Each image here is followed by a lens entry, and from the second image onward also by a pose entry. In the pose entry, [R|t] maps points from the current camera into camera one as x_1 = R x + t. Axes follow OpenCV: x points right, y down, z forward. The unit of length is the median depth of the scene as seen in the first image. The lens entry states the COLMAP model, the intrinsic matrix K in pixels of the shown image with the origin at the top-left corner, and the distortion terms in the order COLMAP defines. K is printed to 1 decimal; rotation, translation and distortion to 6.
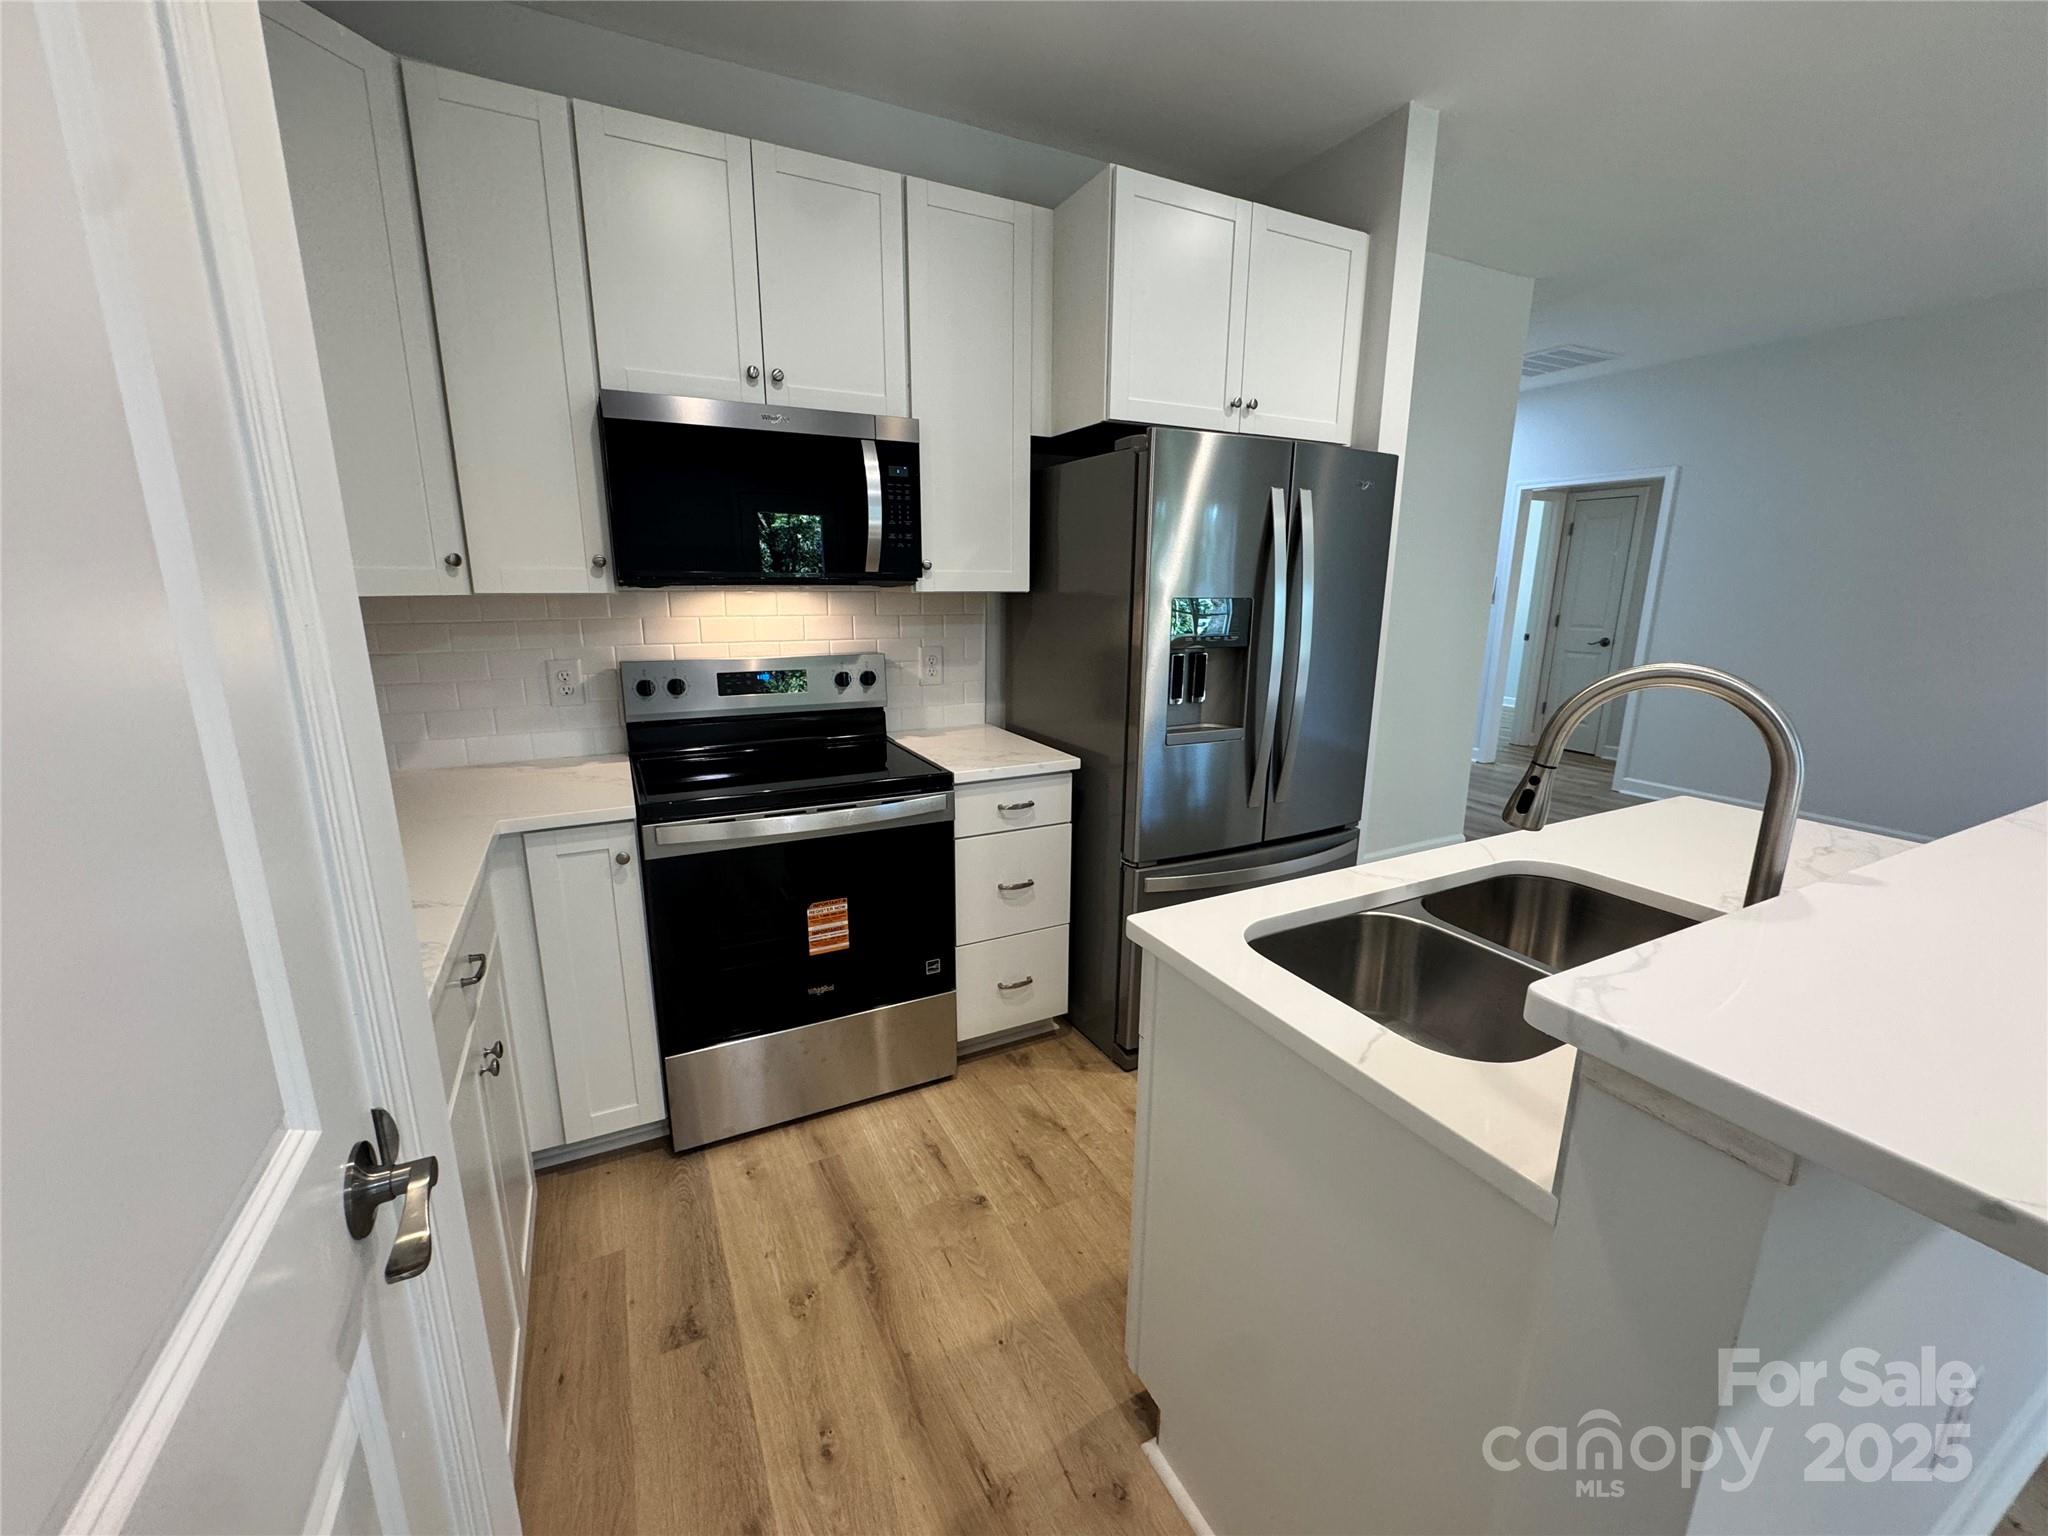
lens RADIAL K [[814.0, 0, 1021.8], [0, 814.0, 767.4], [0, 0, 1]] dist [-0.001325, -0.000158]
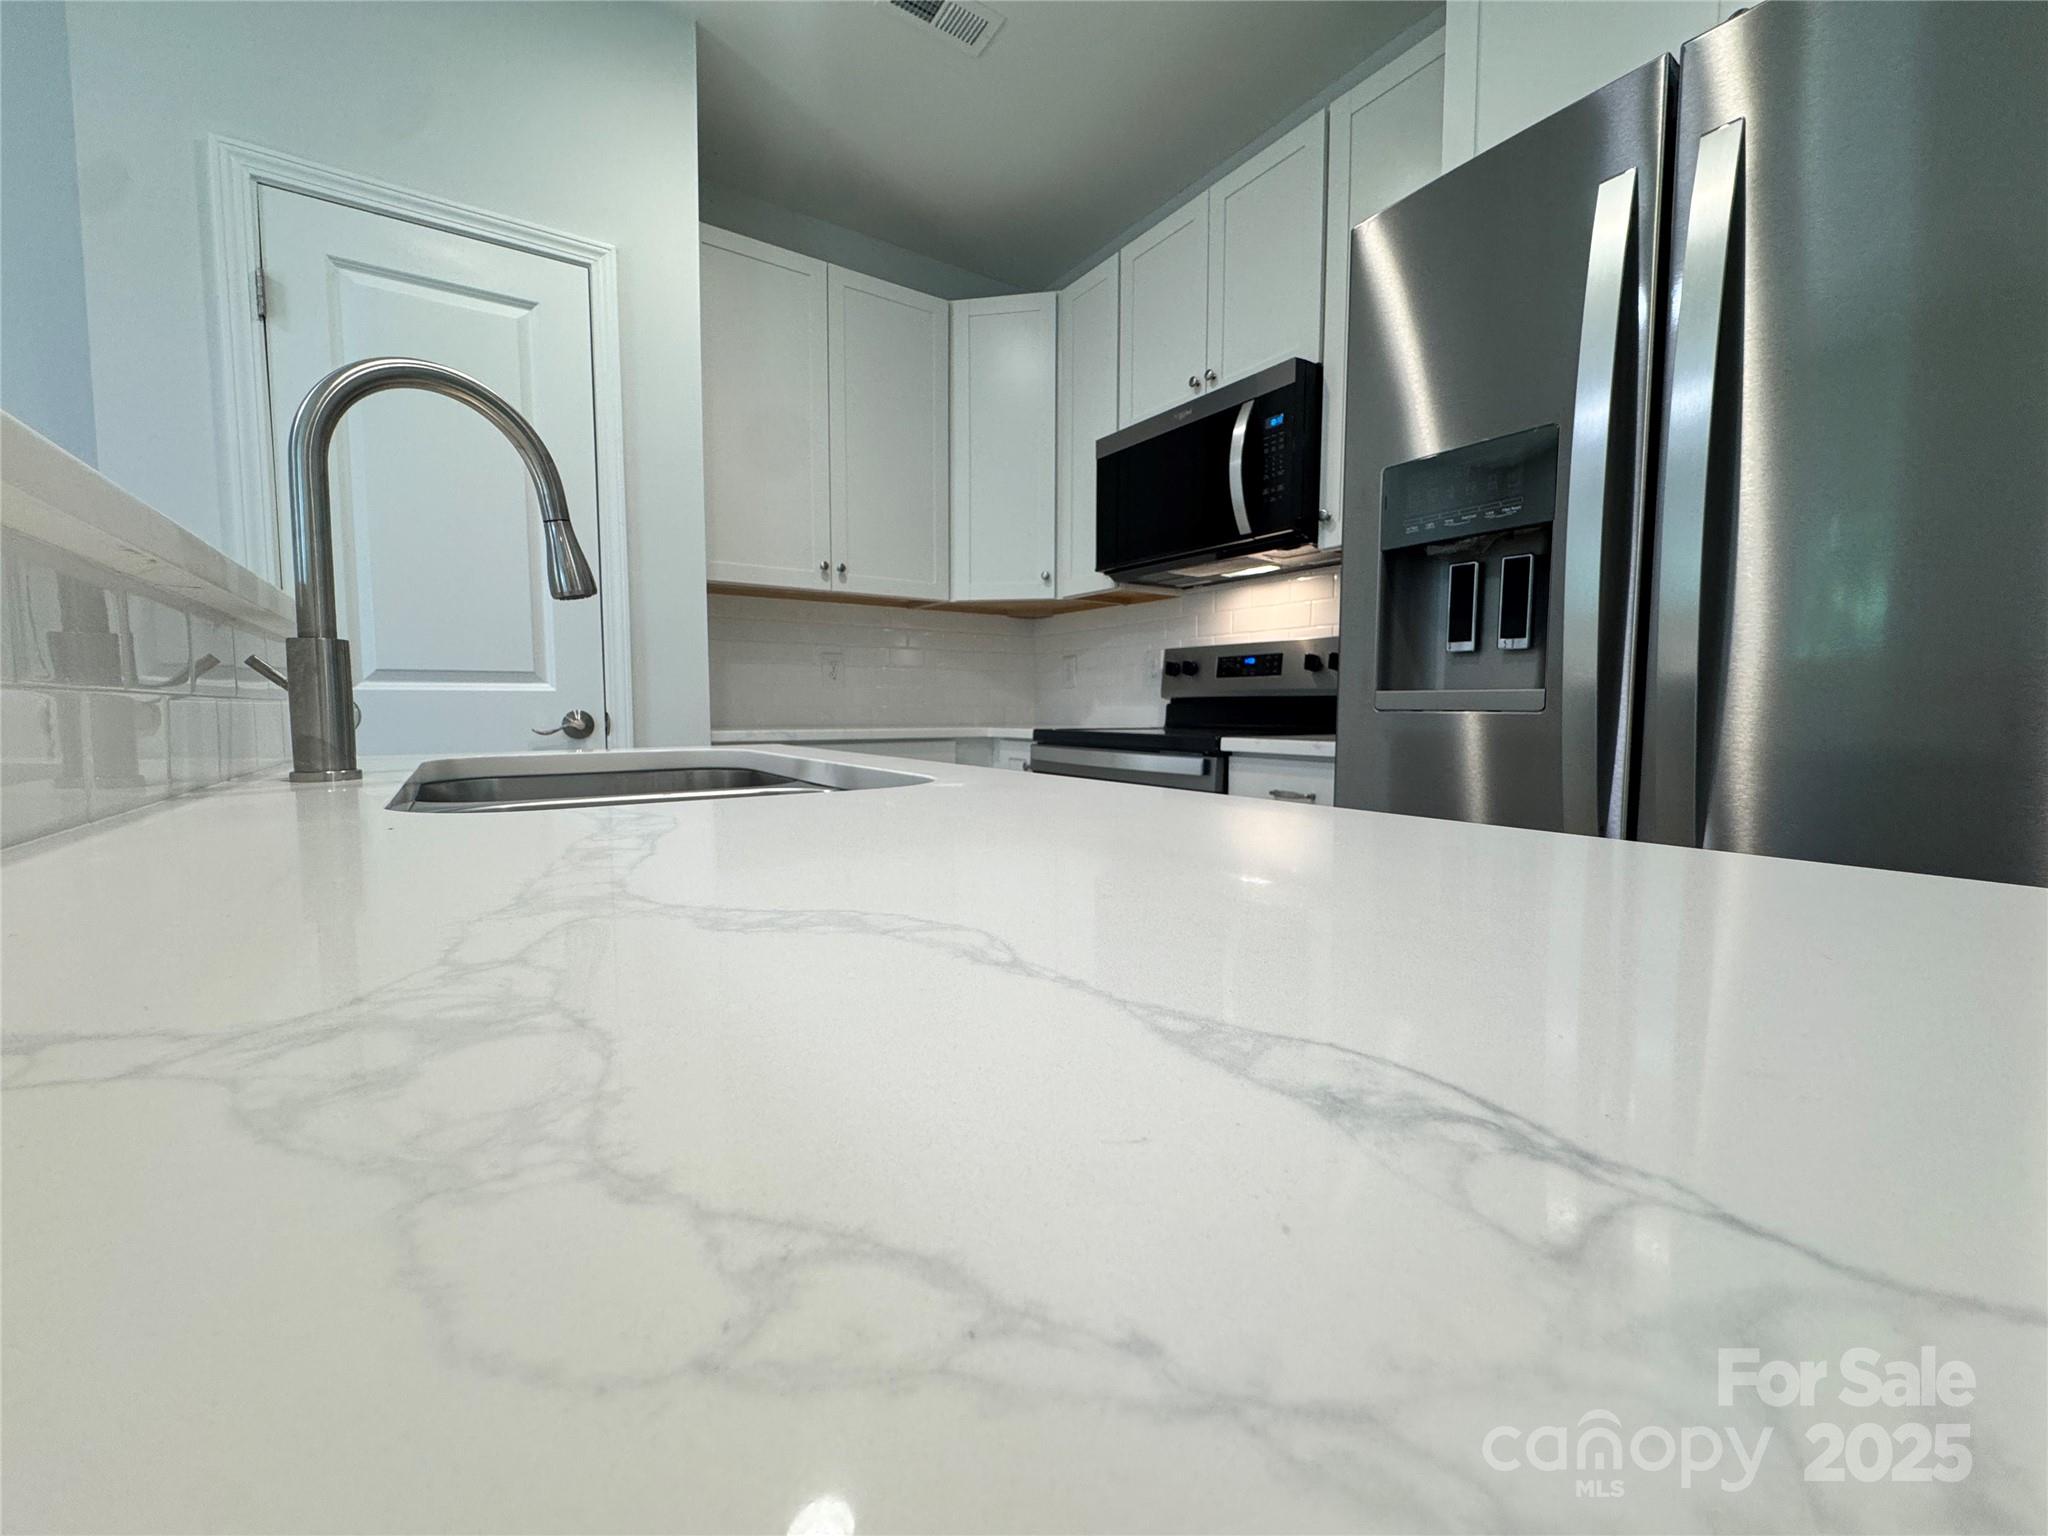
lens RADIAL K [[820.3, 0, 1024.0], [0, 820.3, 768.0], [0, 0, 1]] dist [-0.003167, -0.000029]
pose [[0.129747, 0.067954, -0.989216, 0.759094], [-0.223322, 0.974018, 0.037619, 0.052155], [0.966071, 0.216033, 0.141551, 0.665999]]
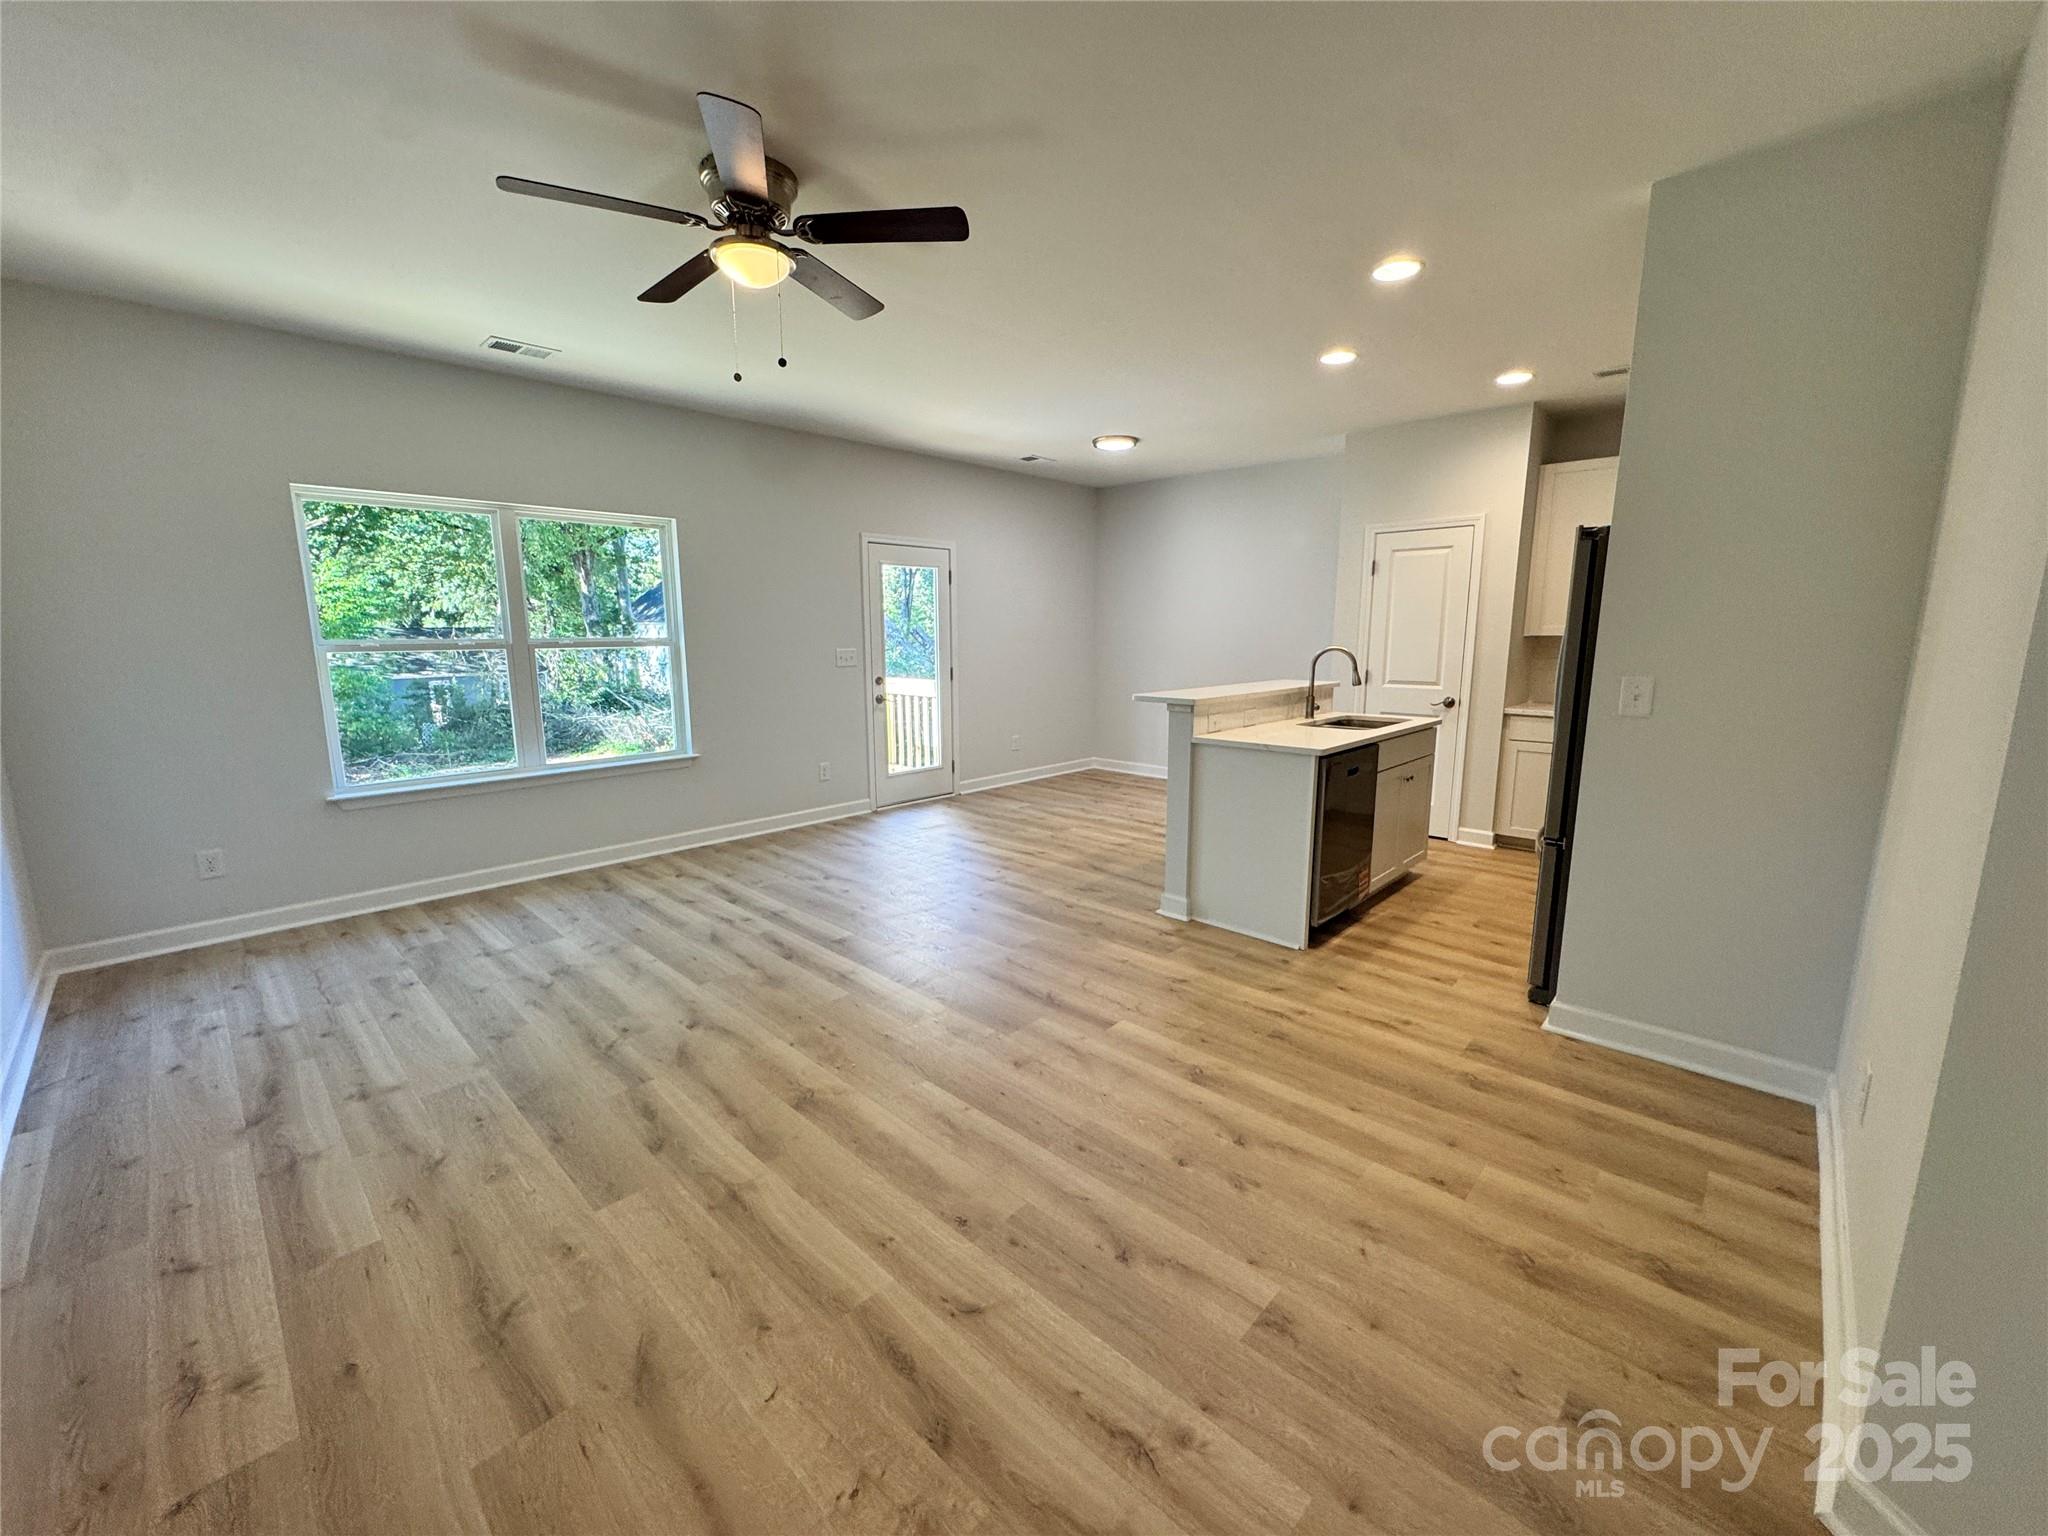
lens RADIAL K [[811.9, 0, 1021.5], [0, 811.9, 767.5], [0, 0, 1]] dist [-0.001404, -0.000098]
pose [[-0.943245, 0.053306, -0.327792, 1.791260], [-0.076806, 0.925258, 0.371481, -0.475986], [0.323094, 0.375574, -0.868651, 2.078780]]
